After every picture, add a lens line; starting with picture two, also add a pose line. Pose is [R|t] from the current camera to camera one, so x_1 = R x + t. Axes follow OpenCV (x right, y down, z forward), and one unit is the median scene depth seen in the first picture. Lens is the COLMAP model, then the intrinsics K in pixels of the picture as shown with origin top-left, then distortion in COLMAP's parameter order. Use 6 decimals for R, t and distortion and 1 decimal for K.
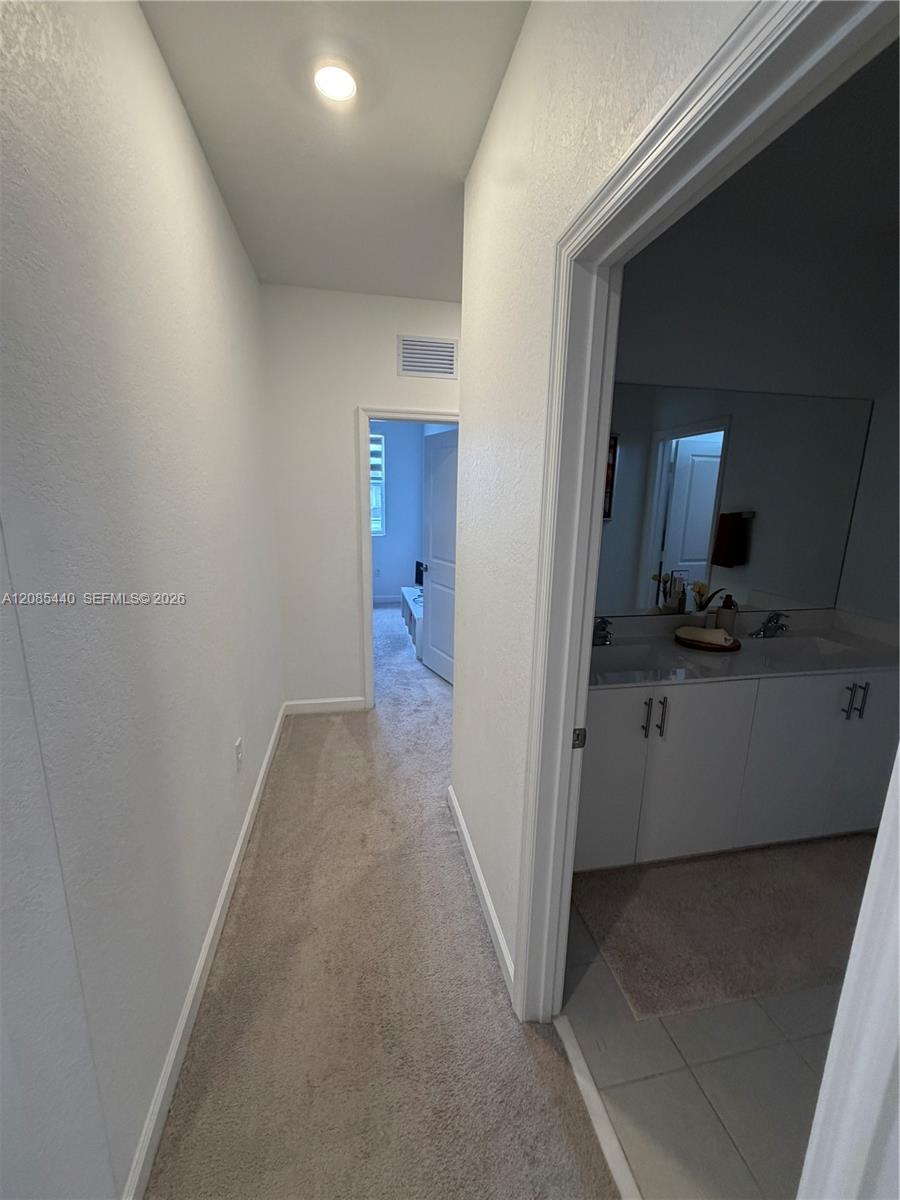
lens RADIAL K [[481.4, 0, 455.3], [0, 481.4, 599.0], [0, 0, 1]] dist [0.000008, 0.000540]
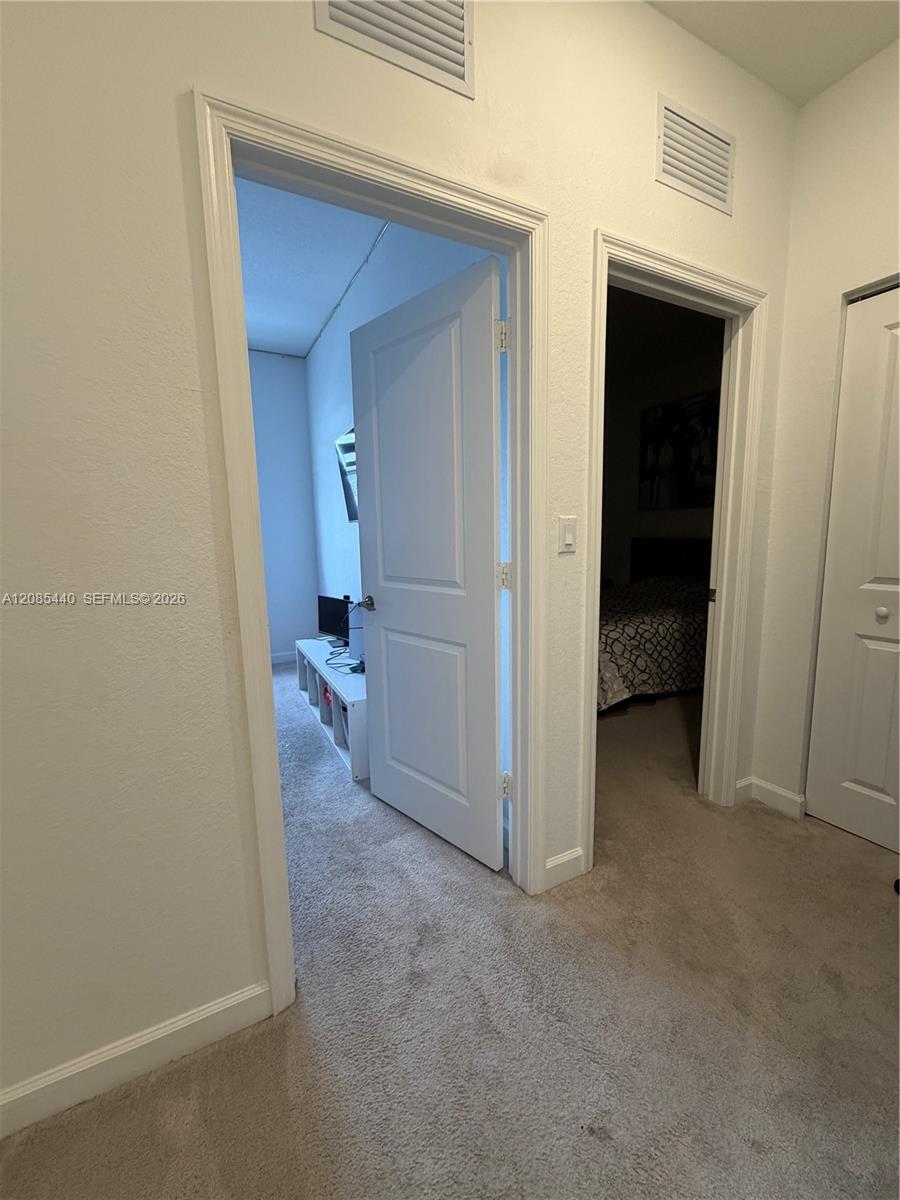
lens RADIAL K [[481.4, 0, 449.0], [0, 481.4, 600.1], [0, 0, 1]] dist [0.000008, 0.000540]
pose [[0.962922, -0.076132, 0.258814, -0.111686], [0.092705, 0.994313, -0.052425, -0.034403], [-0.253351, 0.074475, 0.964504, 0.518331]]
